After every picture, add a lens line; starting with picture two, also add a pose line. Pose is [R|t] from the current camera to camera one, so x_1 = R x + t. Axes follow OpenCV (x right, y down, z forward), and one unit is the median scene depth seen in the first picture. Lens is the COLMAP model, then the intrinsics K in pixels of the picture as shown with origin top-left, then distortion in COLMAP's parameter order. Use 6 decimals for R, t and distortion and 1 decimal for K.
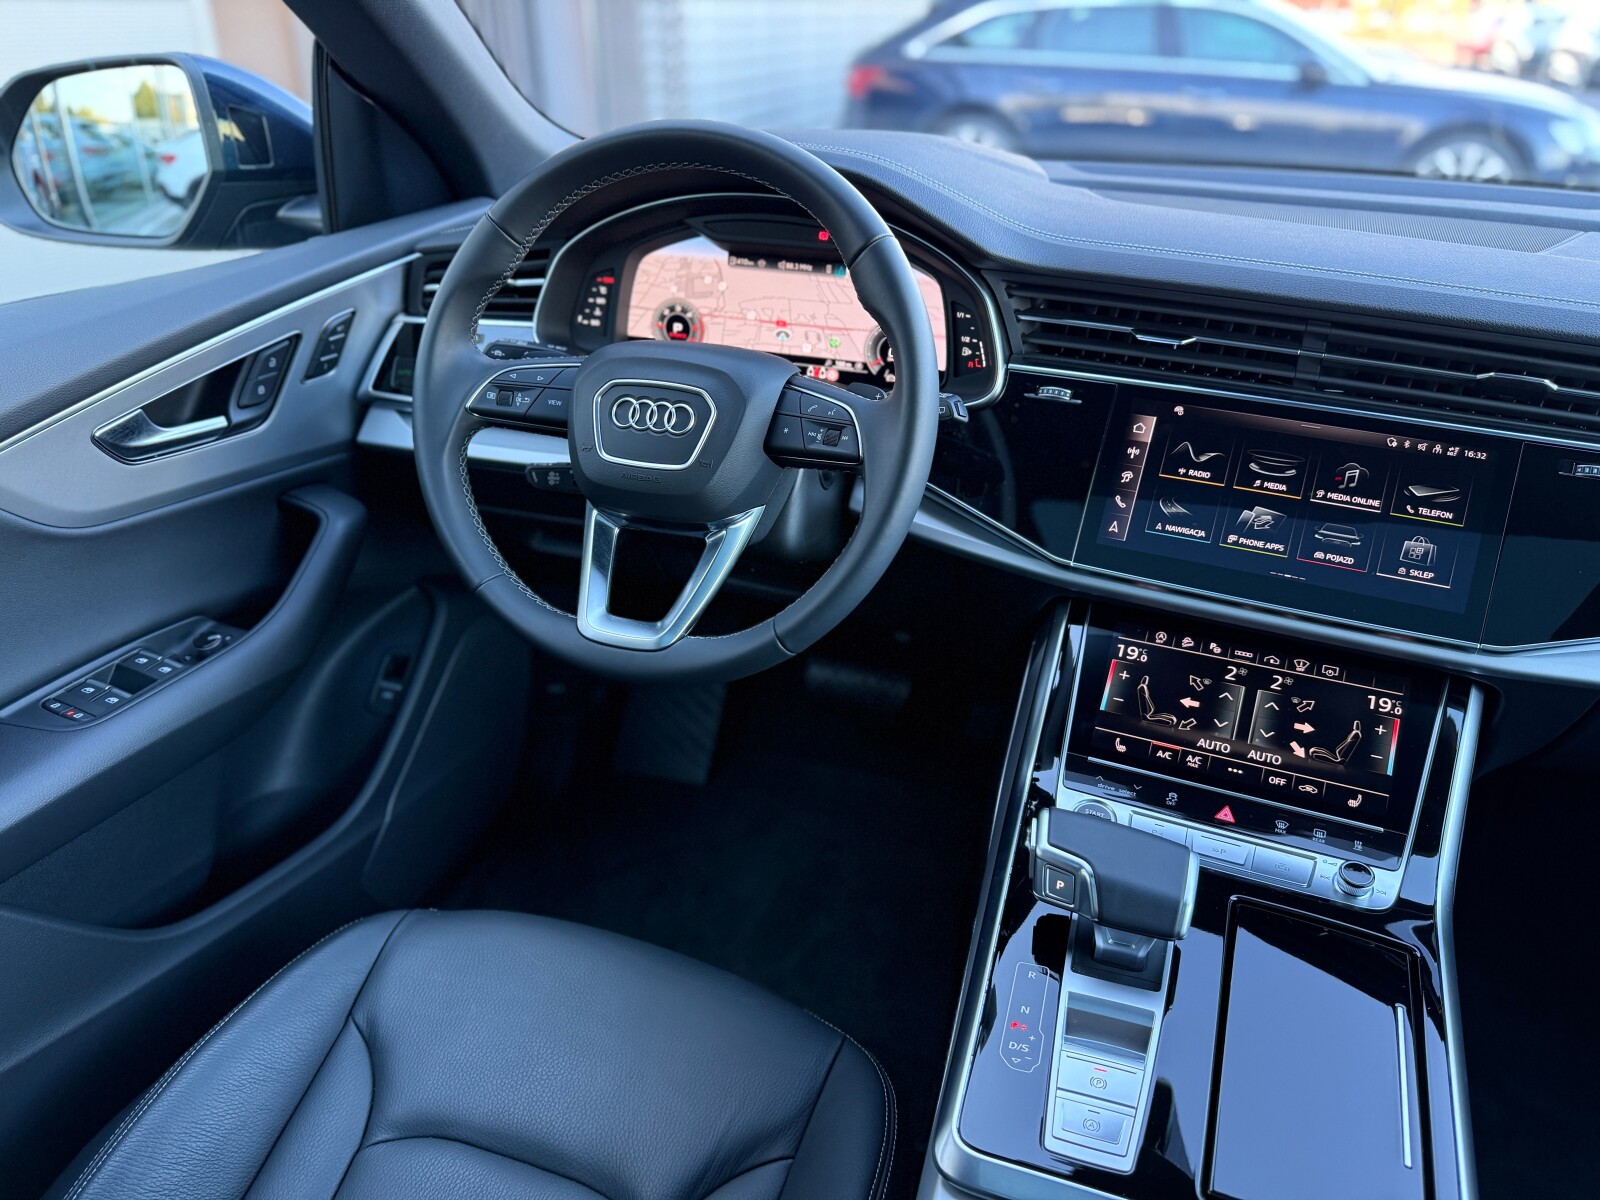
lens RADIAL K [[1119.2, 0, 796.5], [0, 1119.2, 603.4], [0, 0, 1]] dist [0.091646, -0.215436]
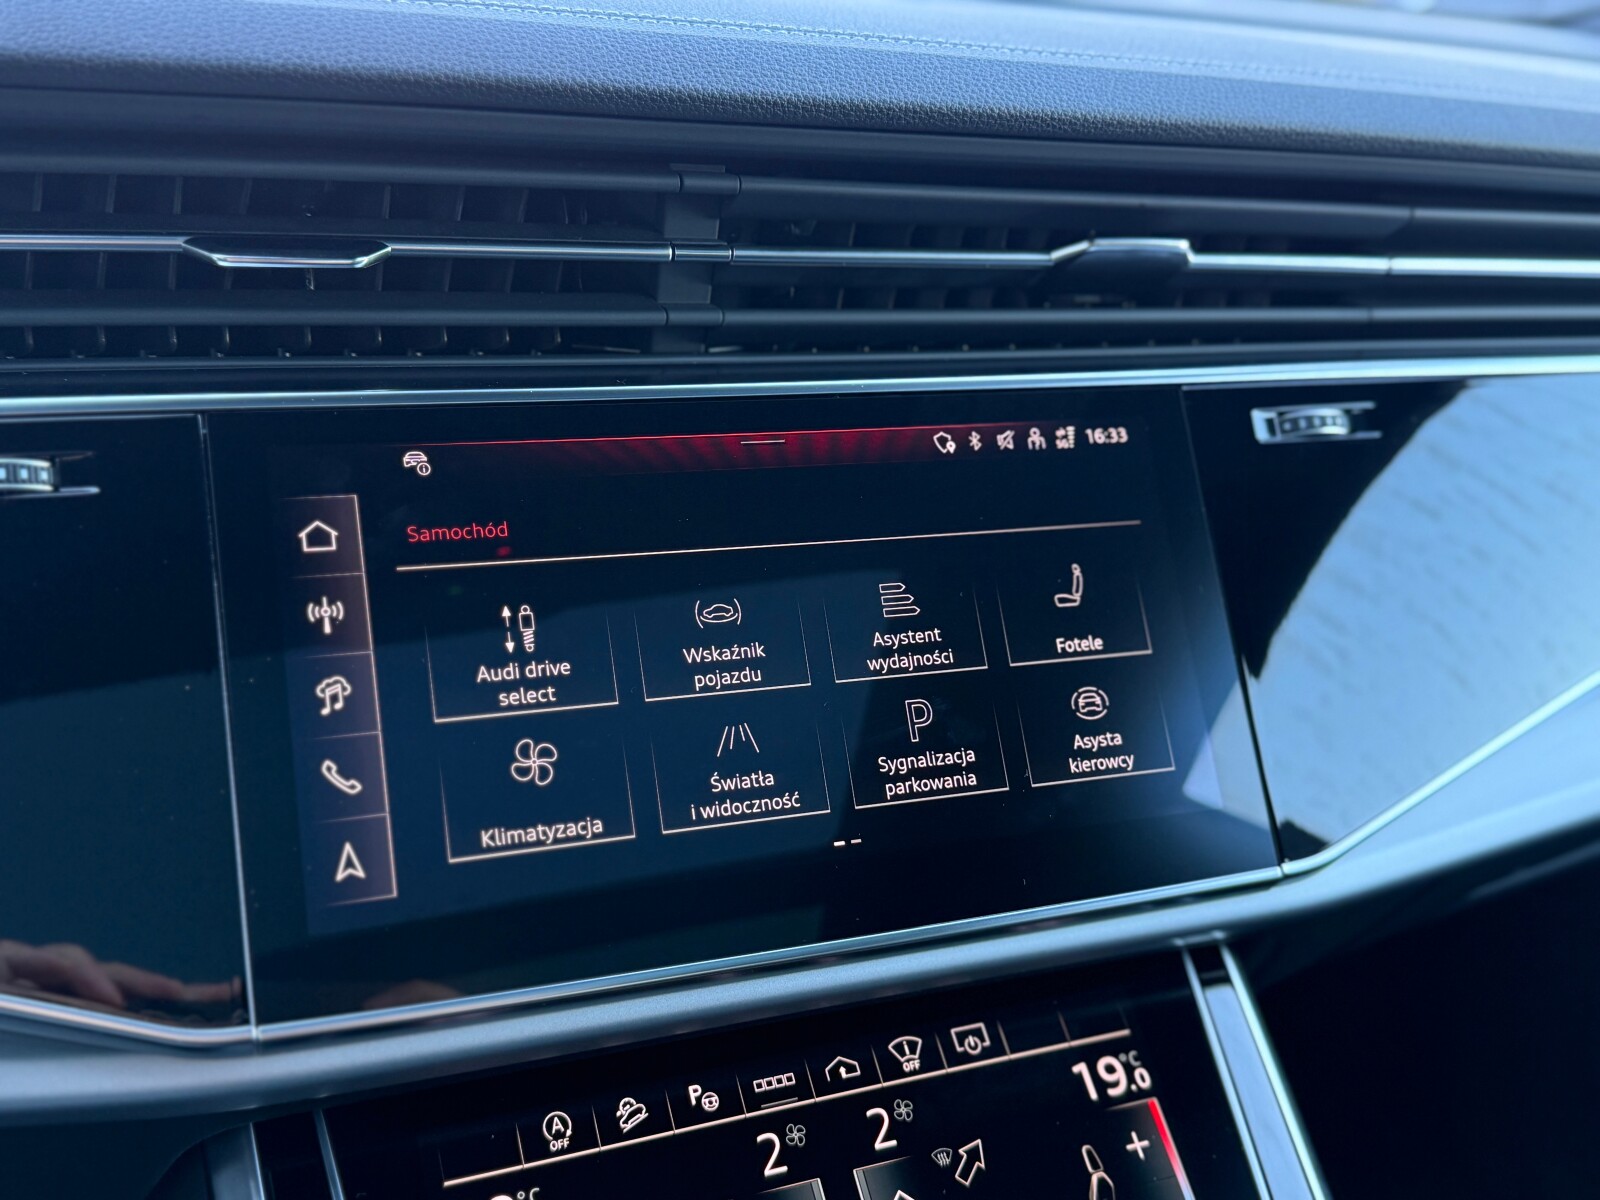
lens RADIAL K [[1634.0, 0, 796.8], [0, 1634.0, 601.8], [0, 0, 1]] dist [0.203821, -0.544566]
pose [[0.690443, -0.233268, 0.684744, 0.078295], [0.289487, 0.956579, 0.033977, -0.119363], [-0.662937, 0.174766, 0.727991, 0.598730]]
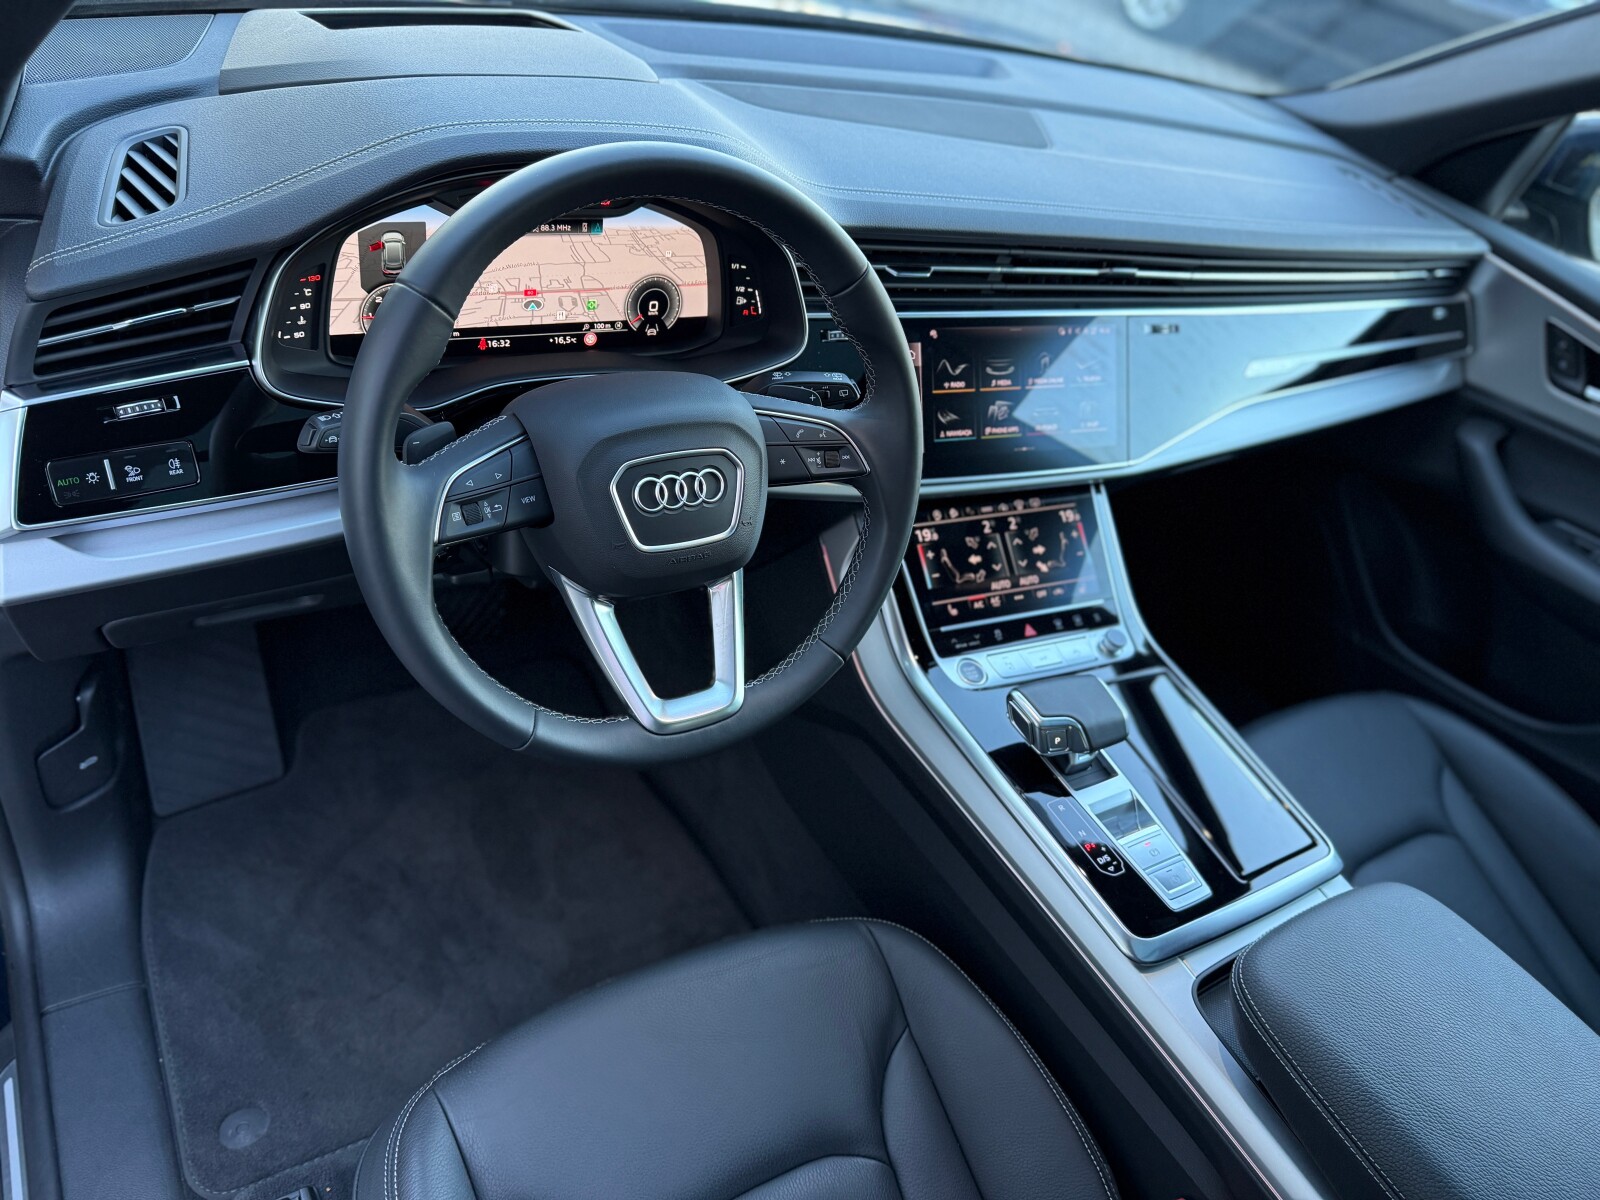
lens RADIAL K [[1129.5, 0, 791.3], [0, 1129.5, 598.0], [0, 0, 1]] dist [0.163610, -0.308550]
pose [[0.634855, -0.384332, 0.670260, -0.693362], [0.174904, 0.916471, 0.359846, -0.385831], [-0.752574, -0.111219, 0.649047, 0.305462]]
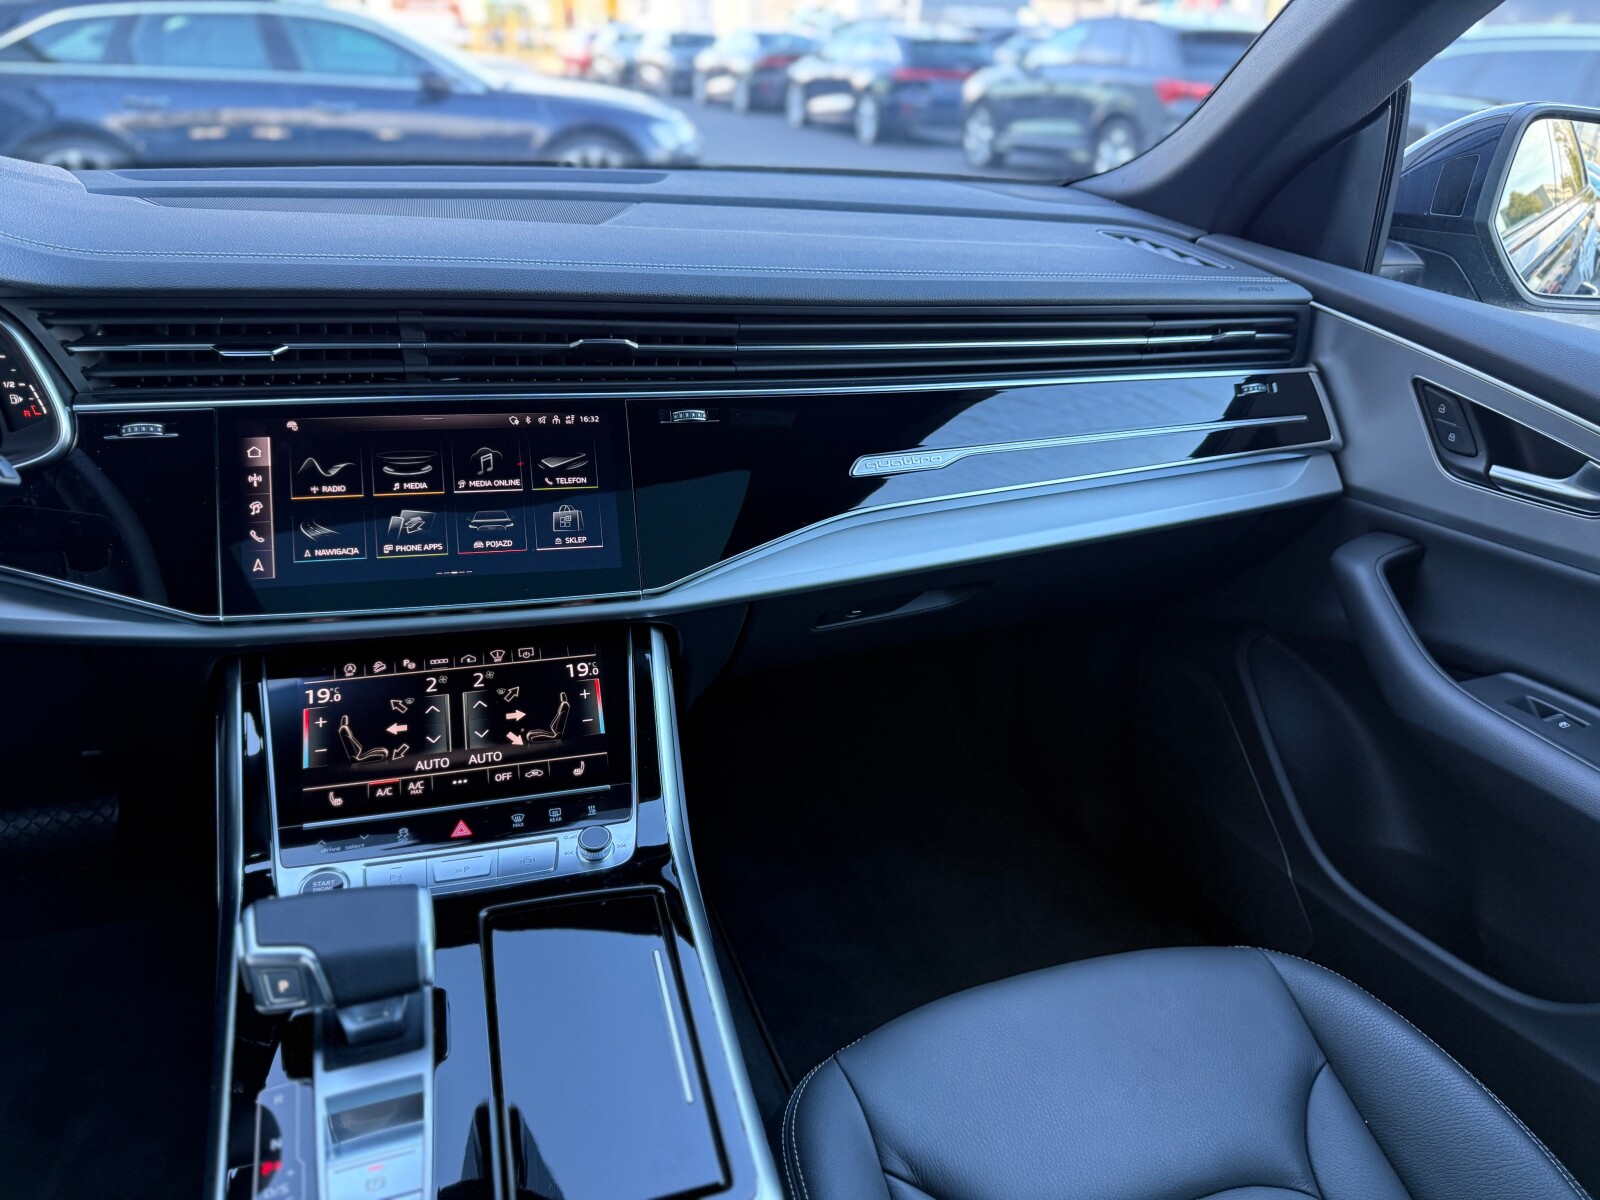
lens RADIAL K [[1119.3, 0, 834.2], [0, 1119.3, 598.4], [0, 0, 1]] dist [0.089286, -0.206174]
pose [[0.770573, -0.259393, 0.582179, 0.112745], [0.265685, 0.961018, 0.076526, 0.009366], [-0.579335, 0.095707, 0.809451, 0.025629]]
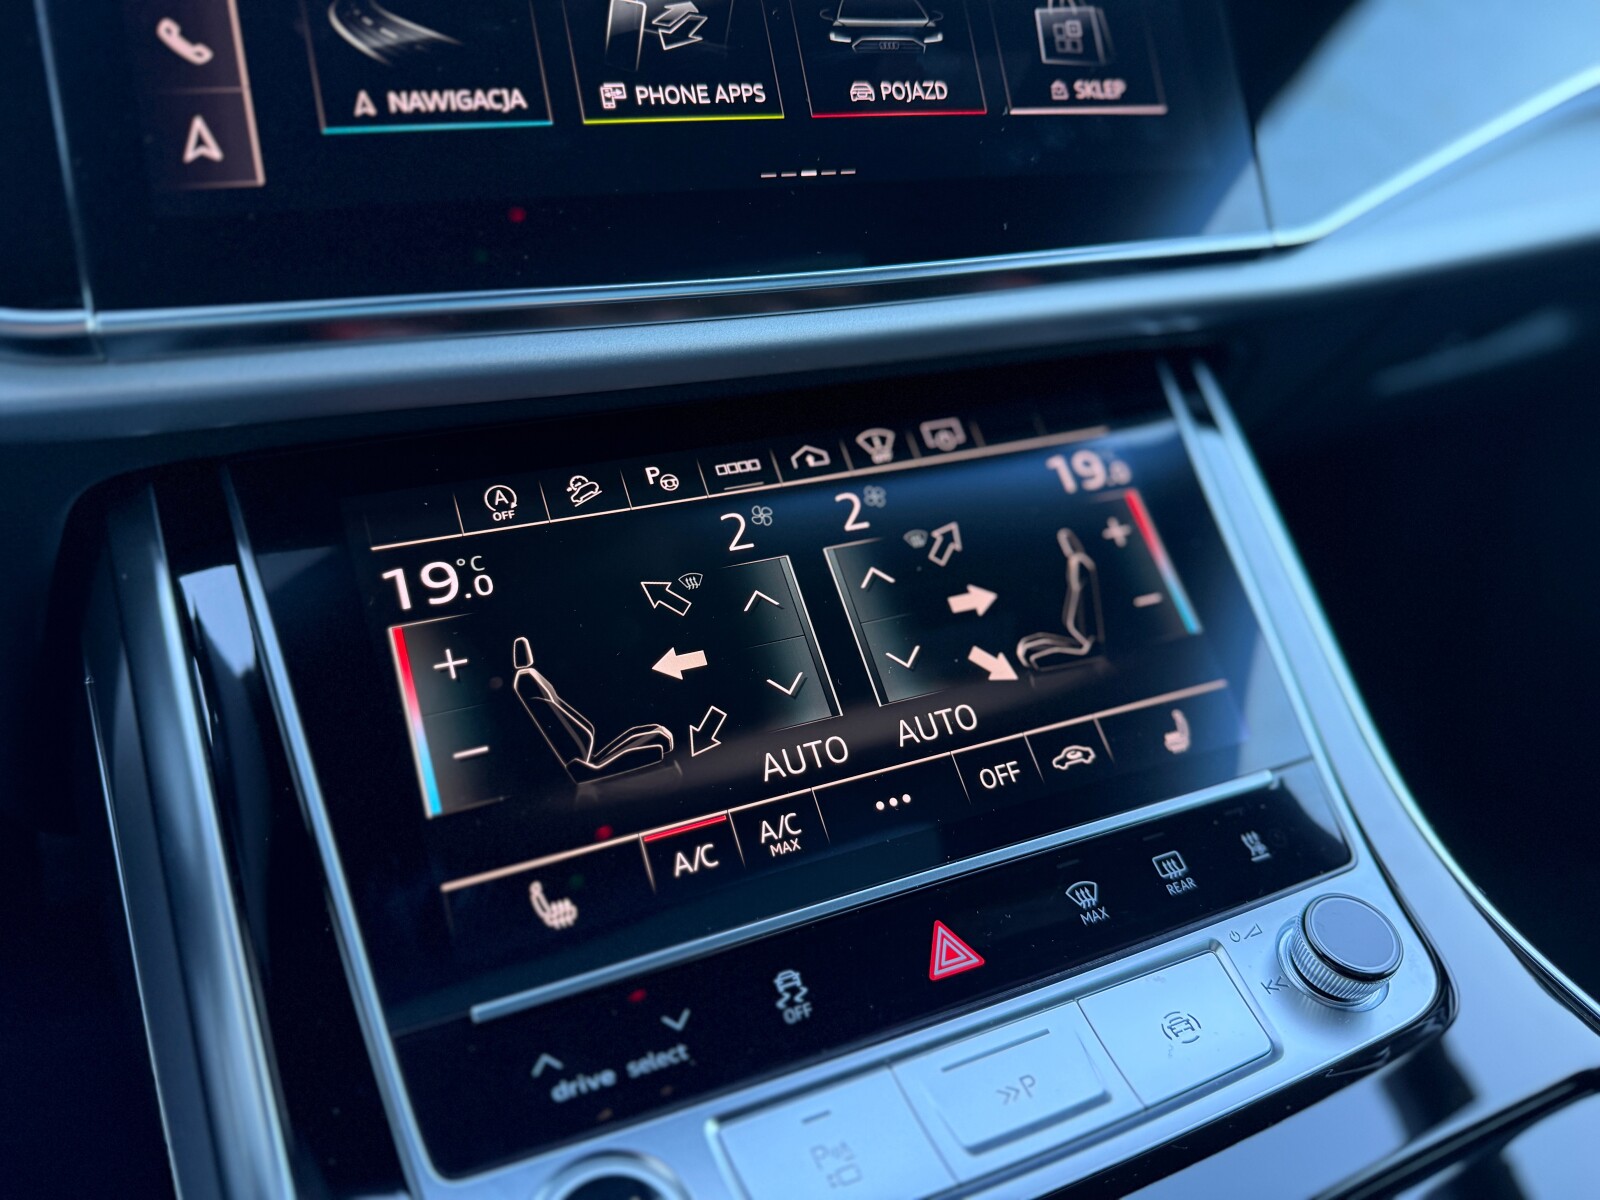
lens RADIAL K [[1173.0, 0, 796.7], [0, 1173.0, 602.0], [0, 0, 1]] dist [0.173128, -0.436175]
pose [[0.677035, -0.364543, 0.639321, 0.170844], [0.324311, 0.927590, 0.185472, 0.023045], [-0.660640, 0.081768, 0.746236, 0.743595]]
